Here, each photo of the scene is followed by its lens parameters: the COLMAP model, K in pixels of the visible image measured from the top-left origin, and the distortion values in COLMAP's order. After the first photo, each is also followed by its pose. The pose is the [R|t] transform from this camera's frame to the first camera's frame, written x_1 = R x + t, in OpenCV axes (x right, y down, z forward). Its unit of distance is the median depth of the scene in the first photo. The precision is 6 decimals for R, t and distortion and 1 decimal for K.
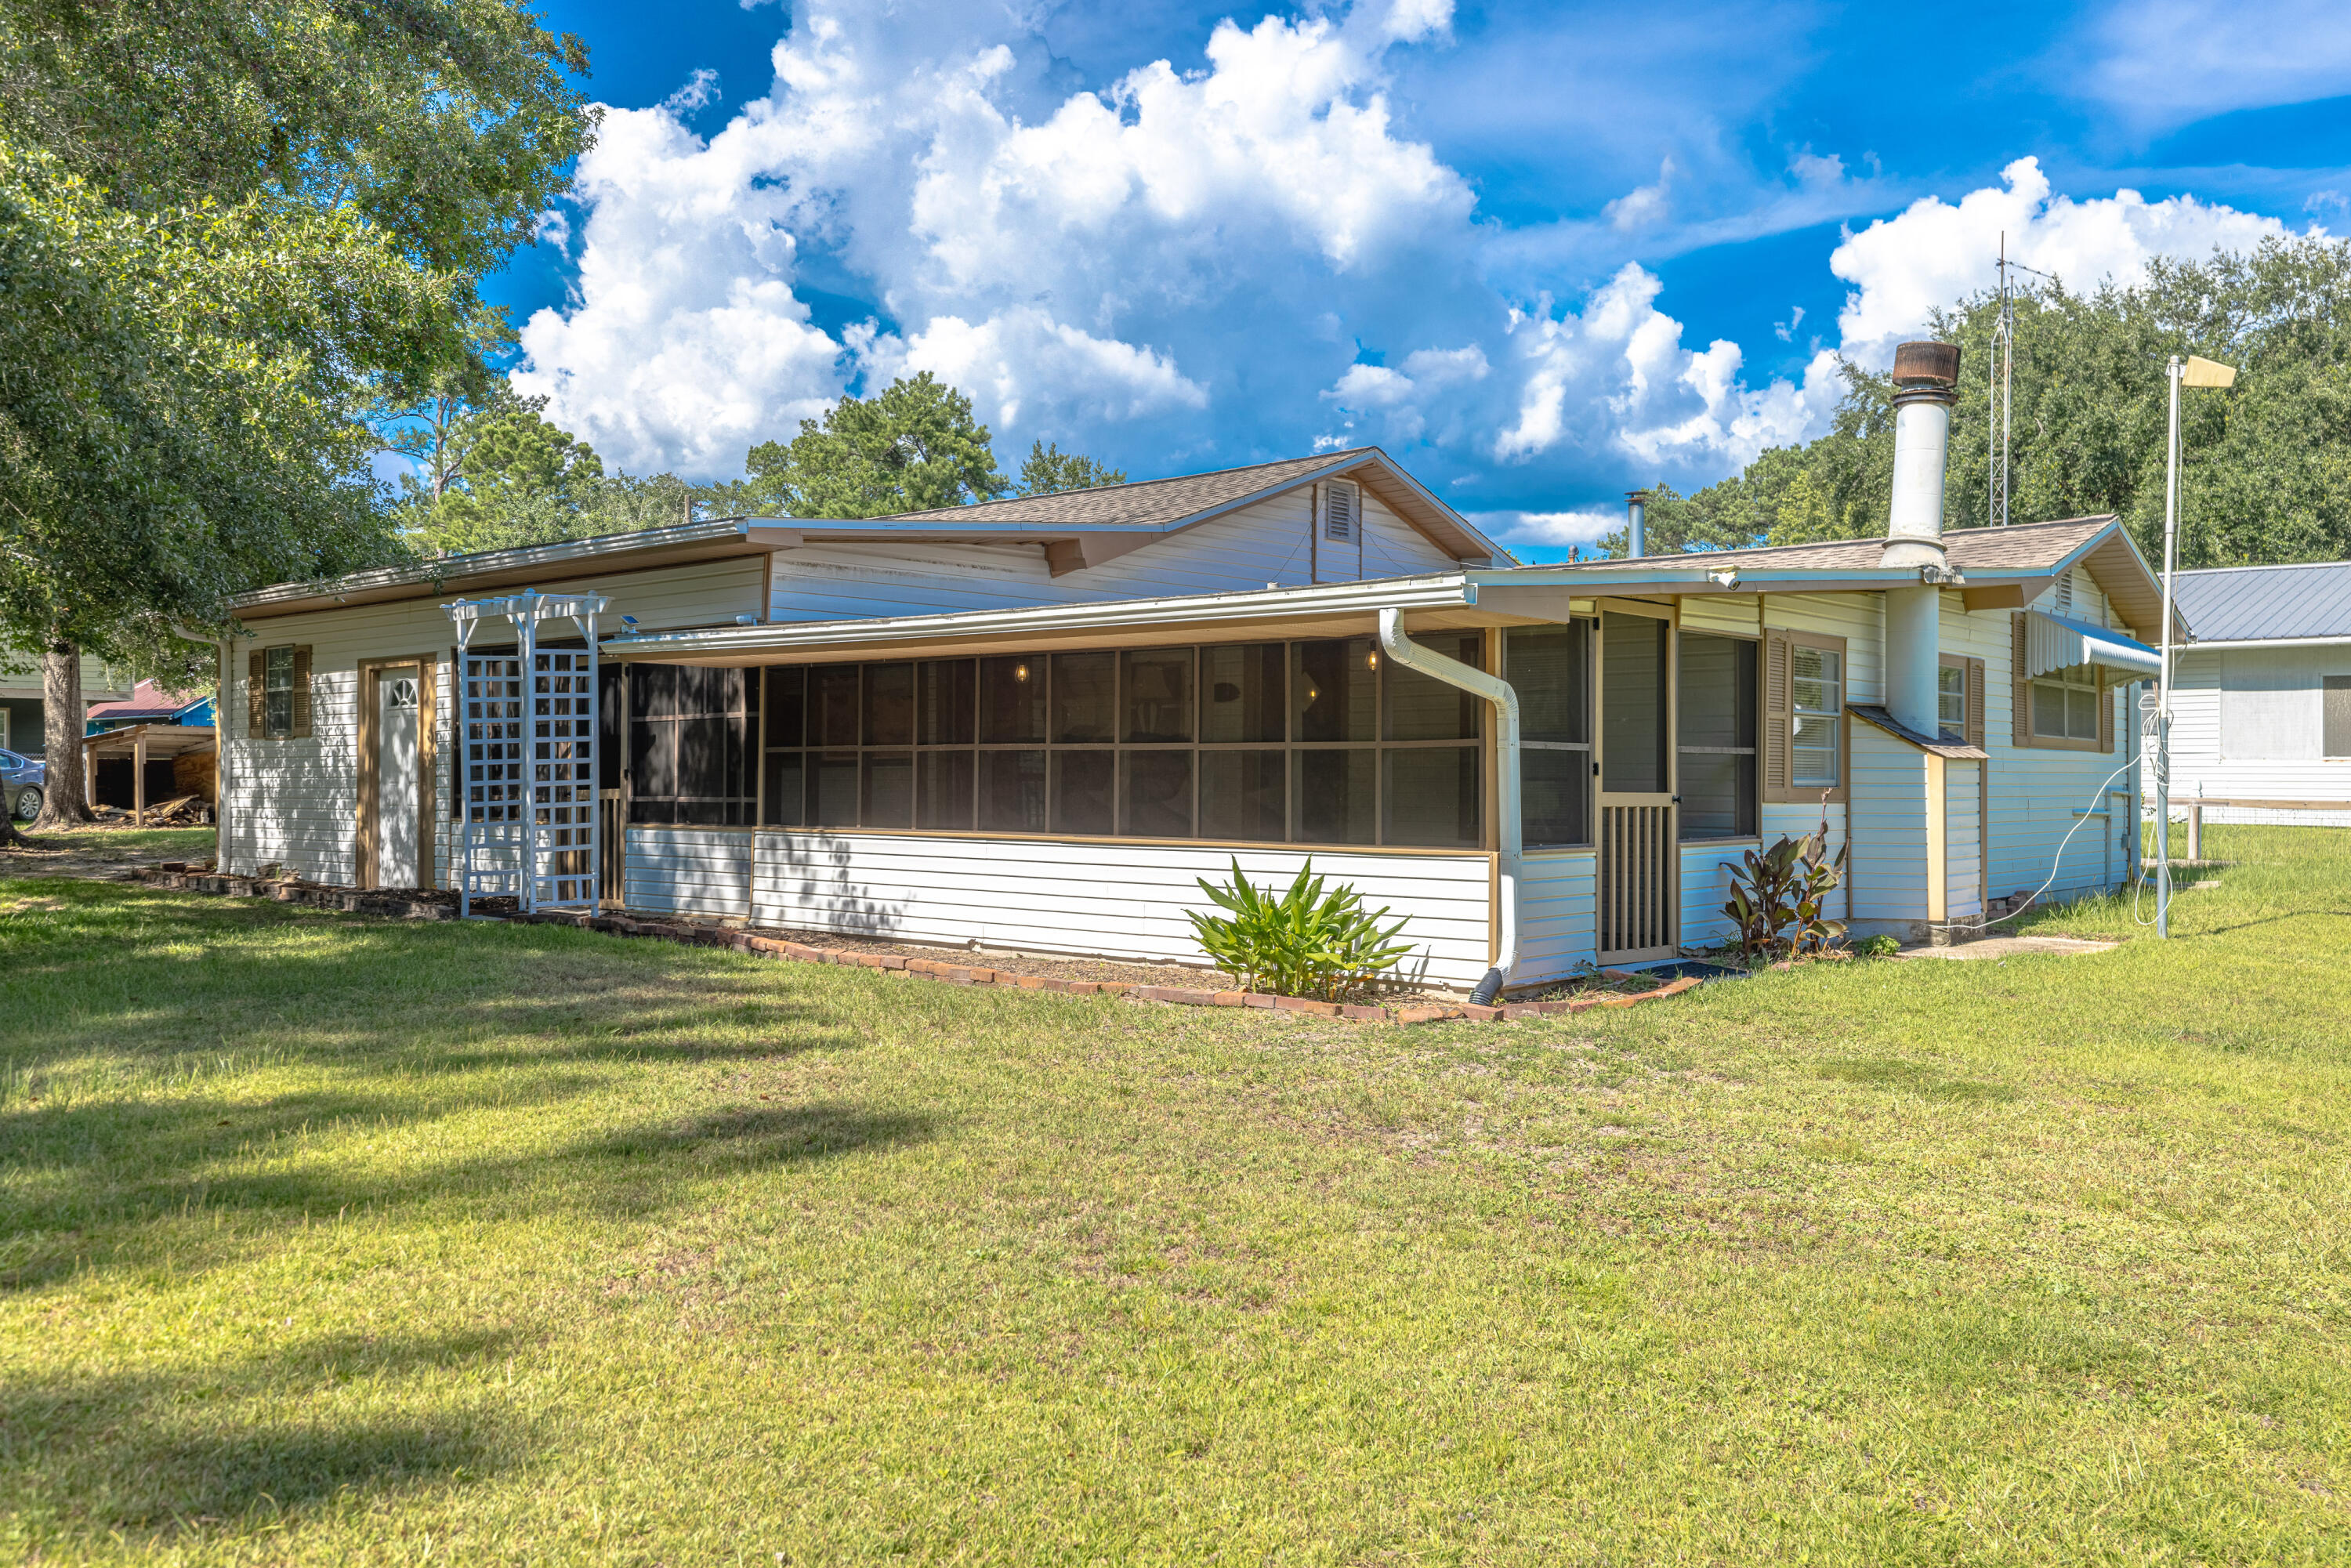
lens RADIAL K [[1955.9, 0, 1175.5], [0, 1955.9, 784.0], [0, 0, 1]] dist [0.000150, 0.003400]
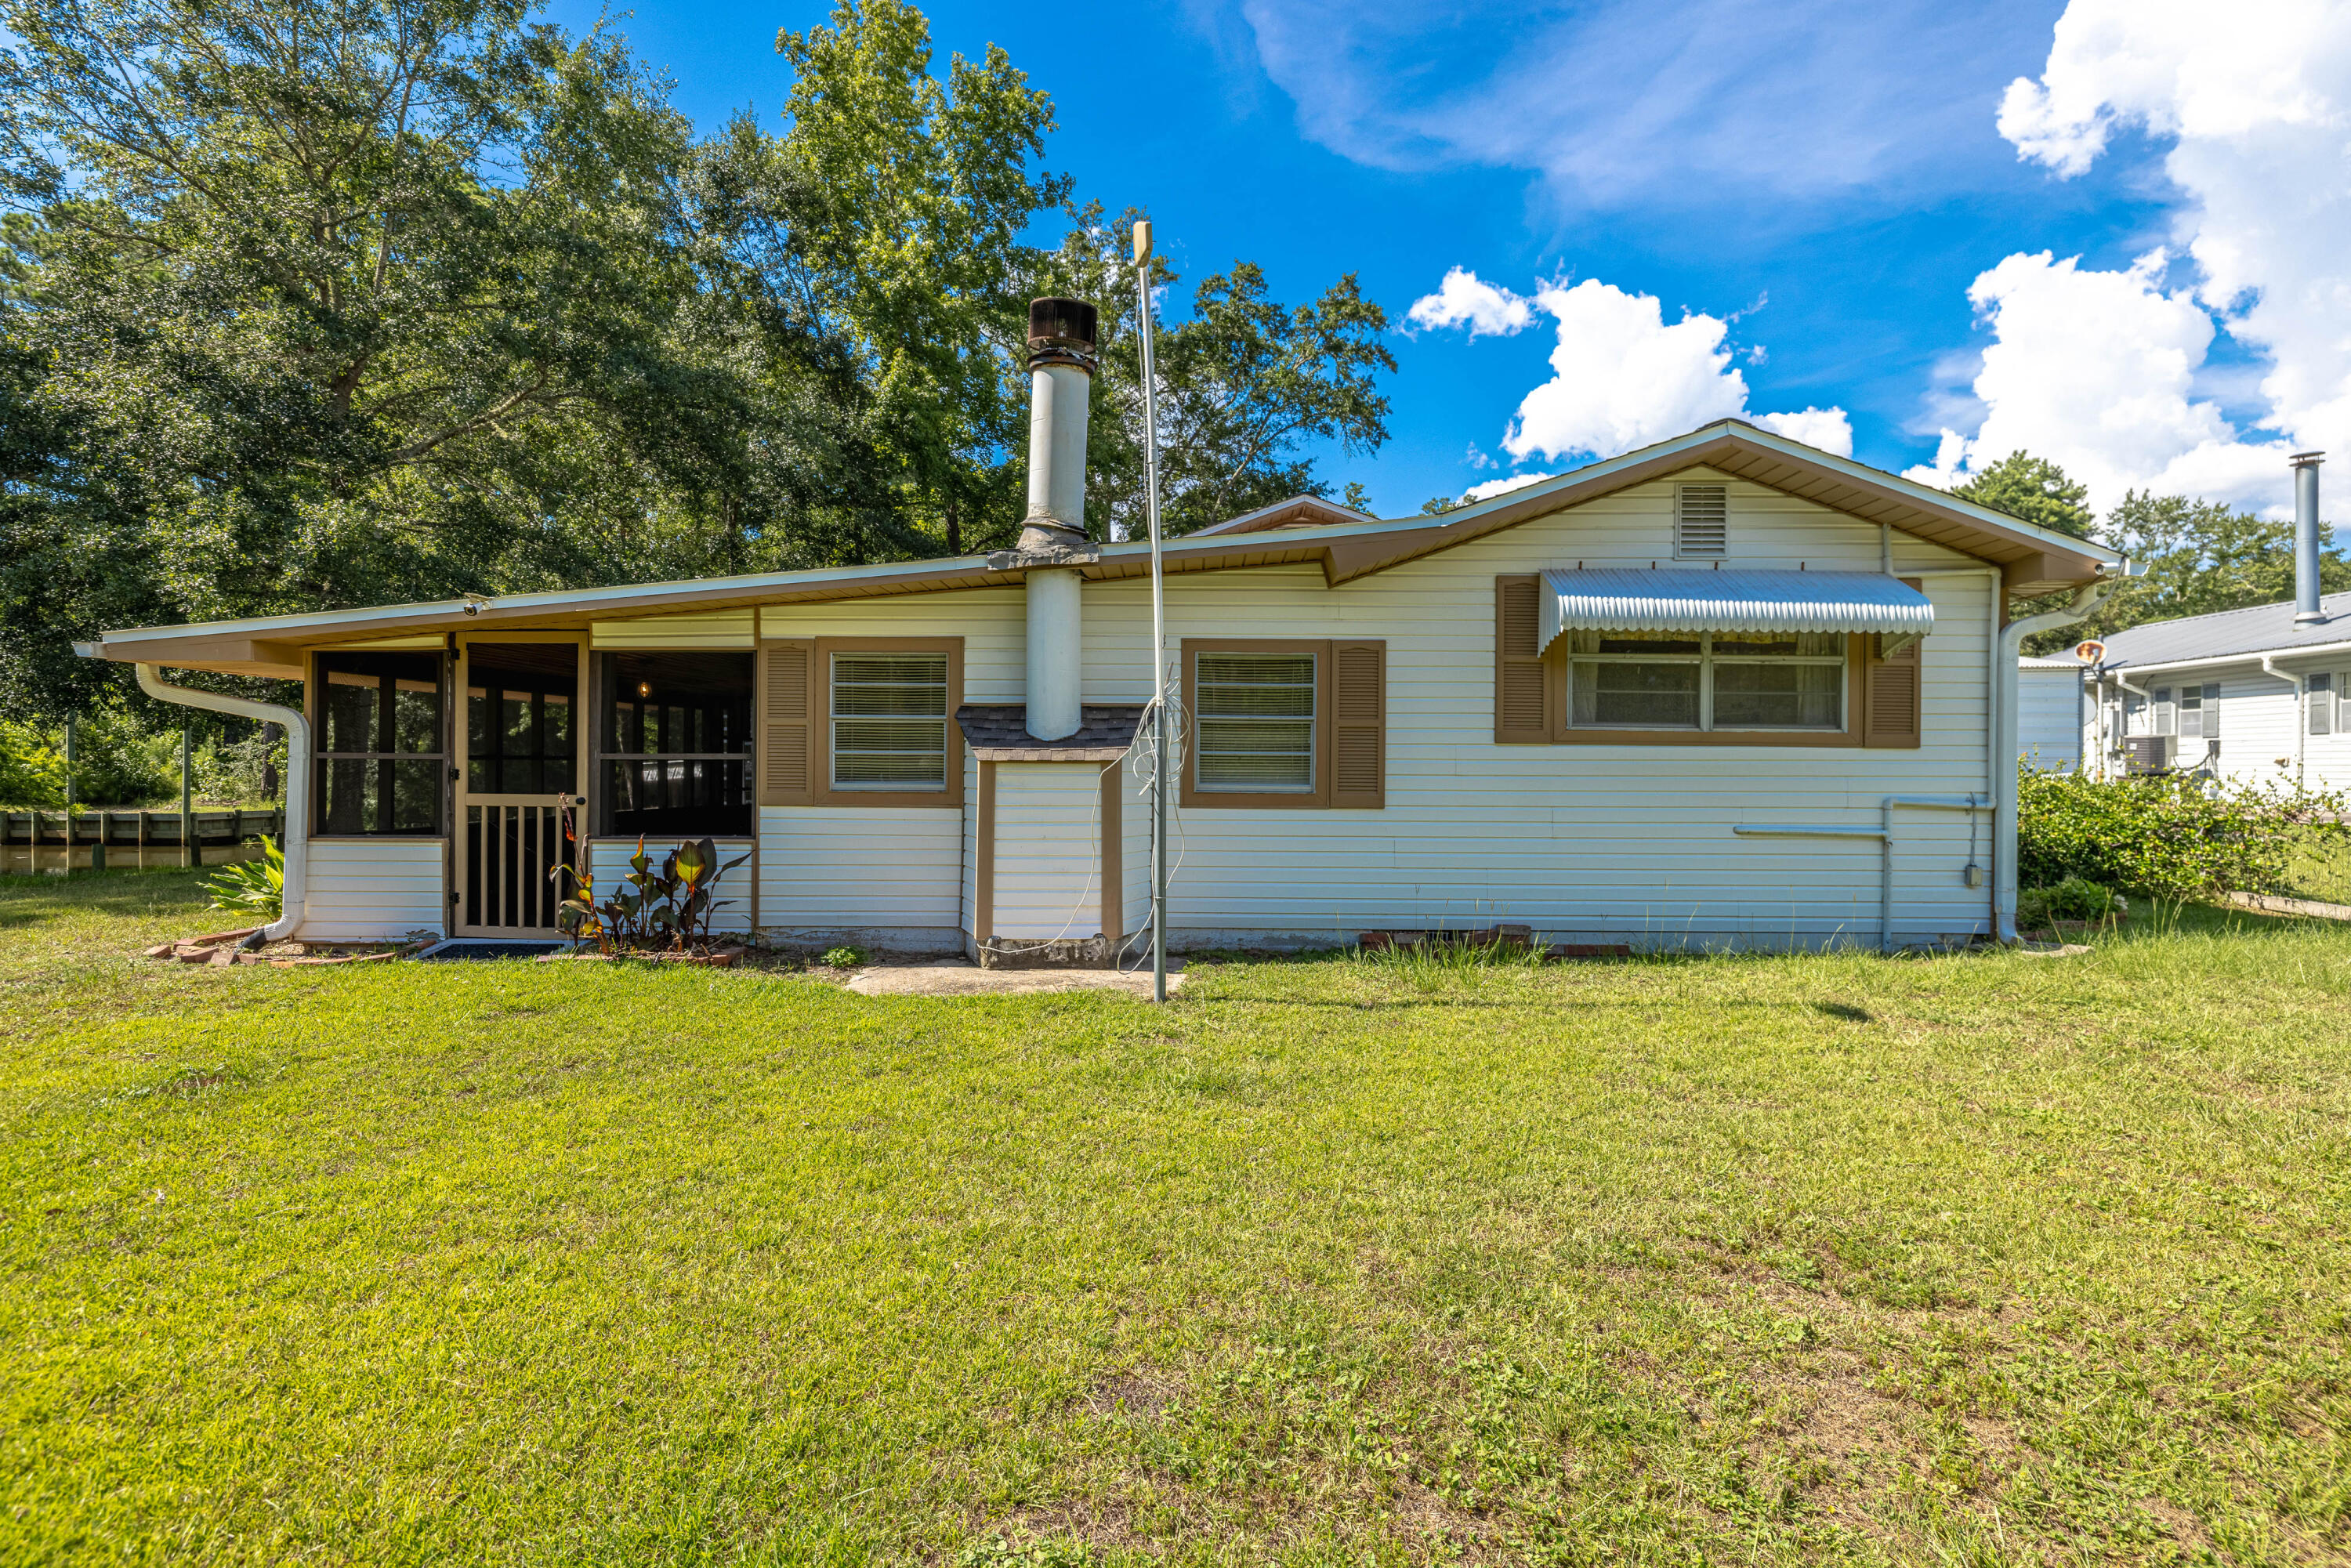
lens RADIAL K [[1180.2, 0, 1166.1], [0, 1180.2, 774.5], [0, 0, 1]] dist [0.001068, 0.000151]
pose [[0.641259, 0.002572, -0.767320, 0.843112], [-0.002678, 0.999996, 0.001113, -0.007589], [0.767320, 0.001341, 0.641264, 0.694642]]
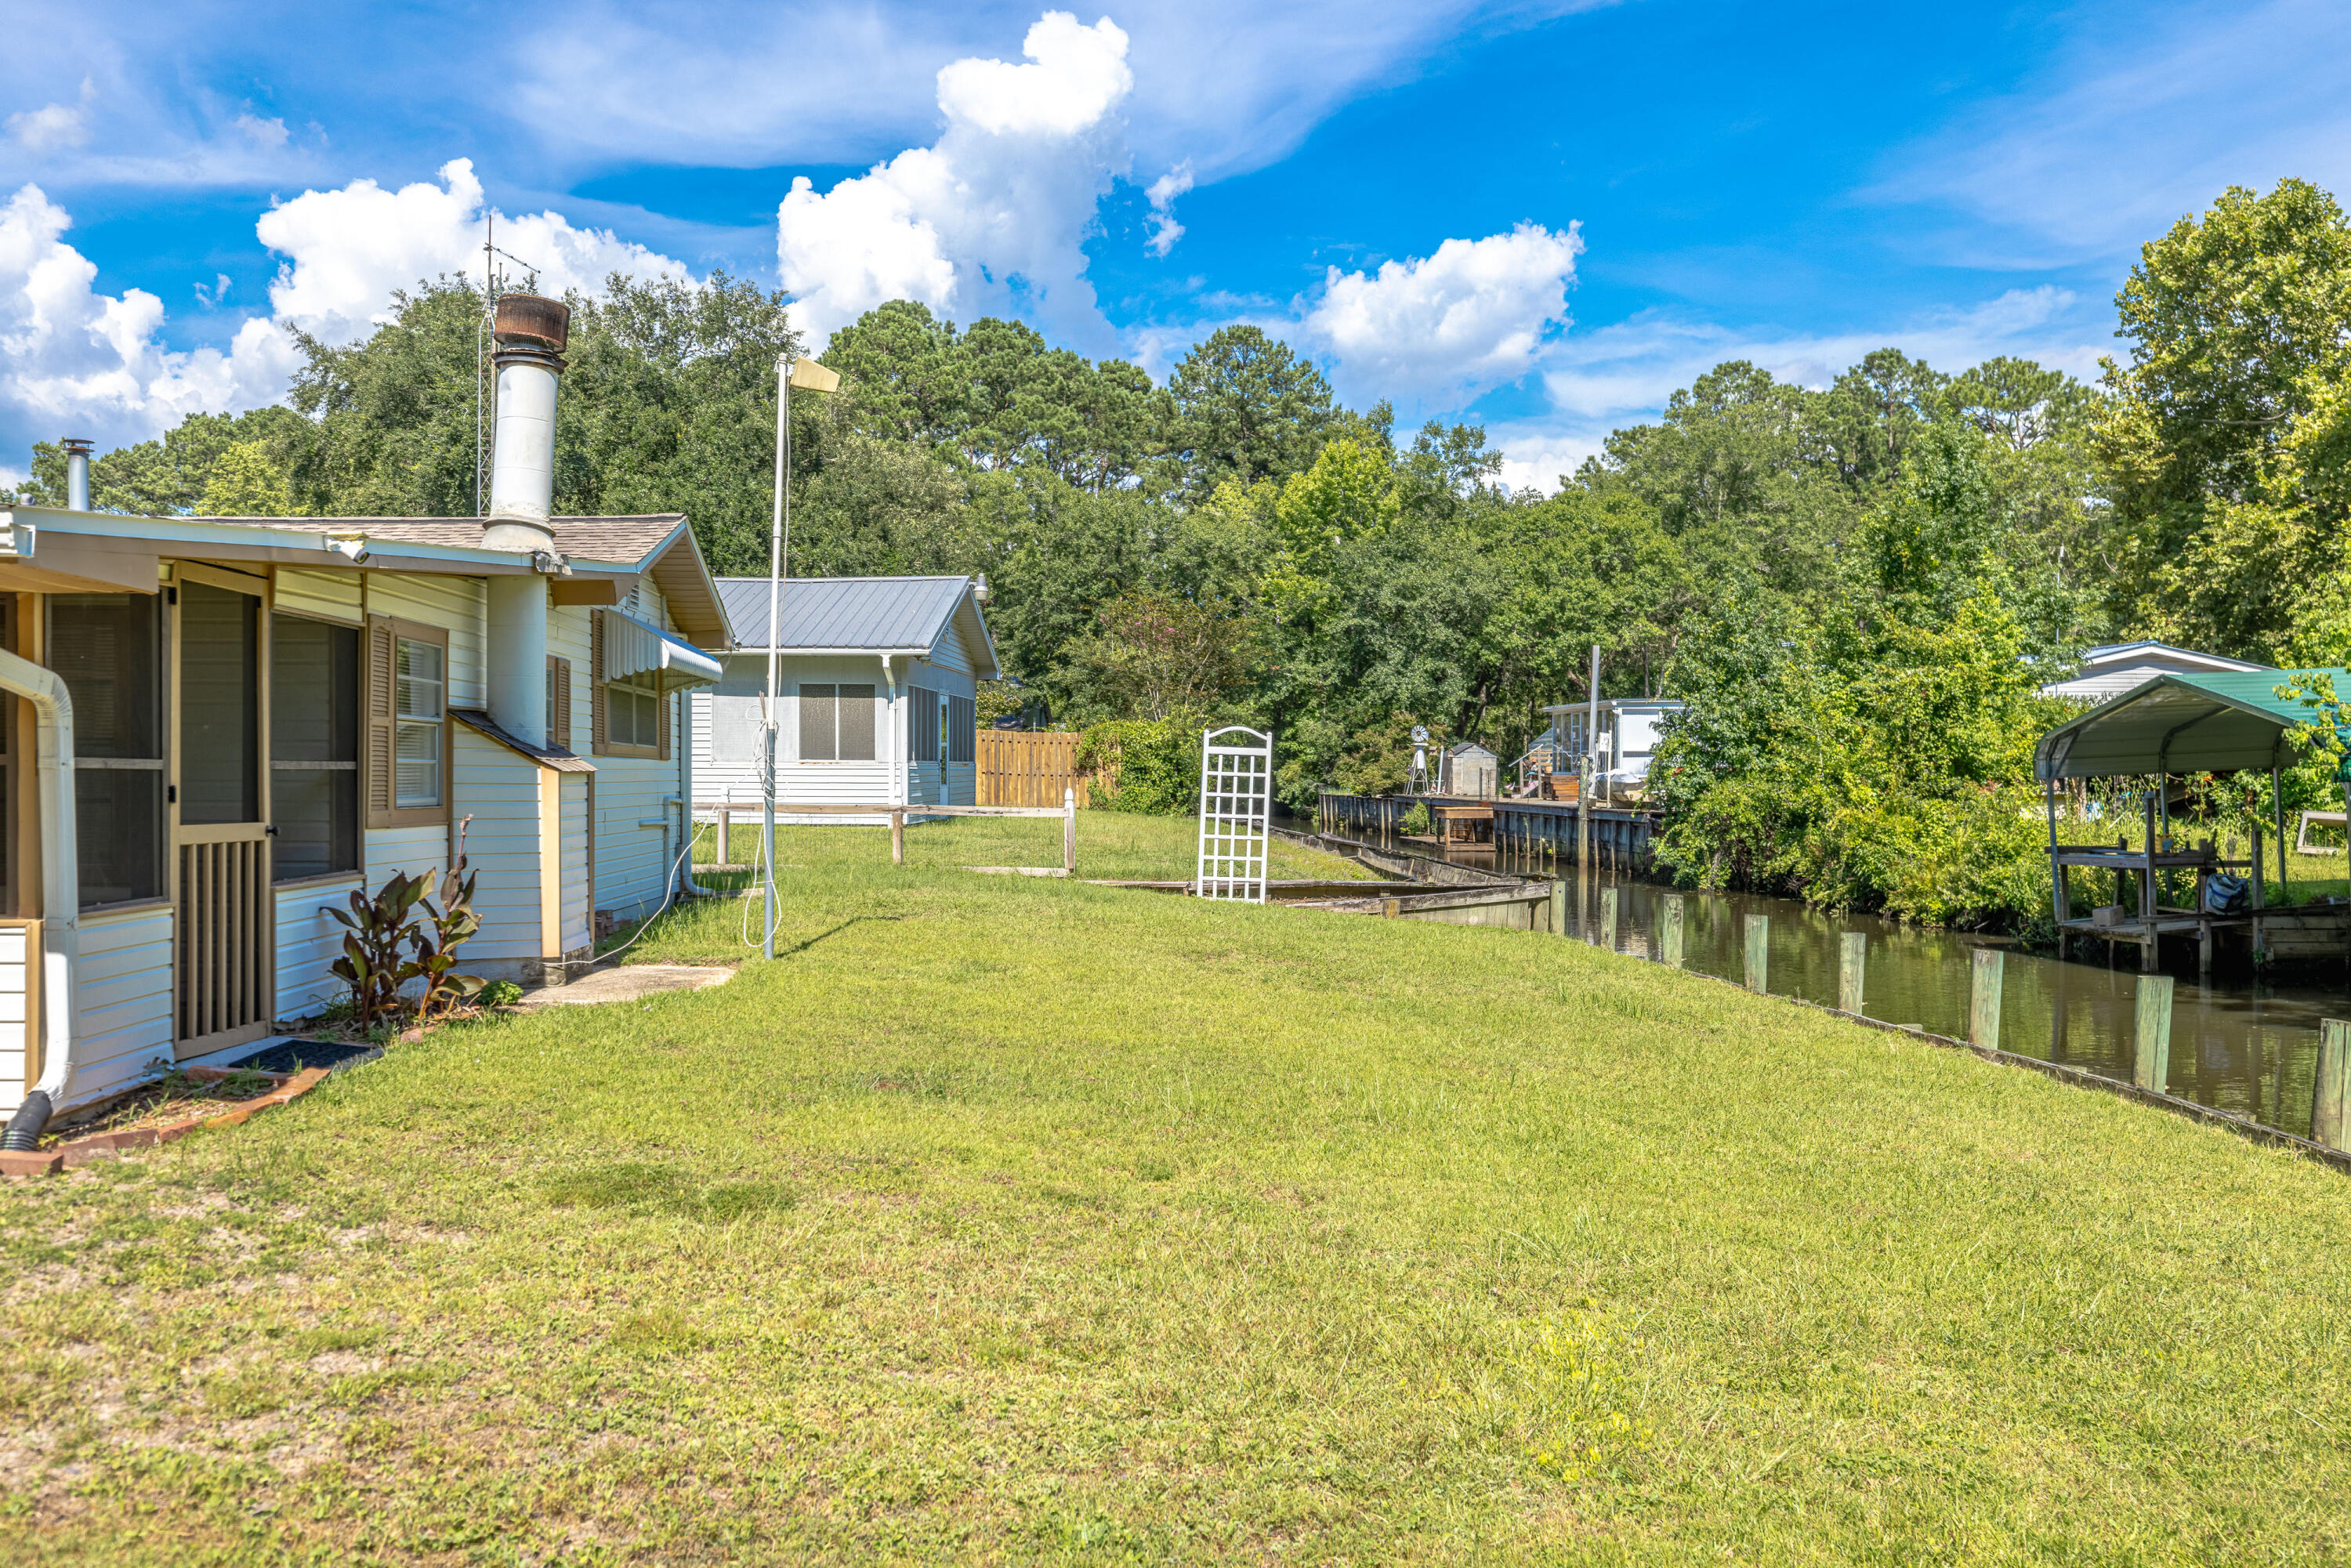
lens RADIAL K [[1952.4, 0, 1180.6], [0, 1952.4, 776.9], [0, 0, 1]] dist [-0.018206, -0.001267]
pose [[0.718458, -0.001431, 0.695569, -0.015799], [0.000474, 0.999999, 0.001568, -0.012092], [-0.695570, -0.000797, 0.718458, 0.171761]]
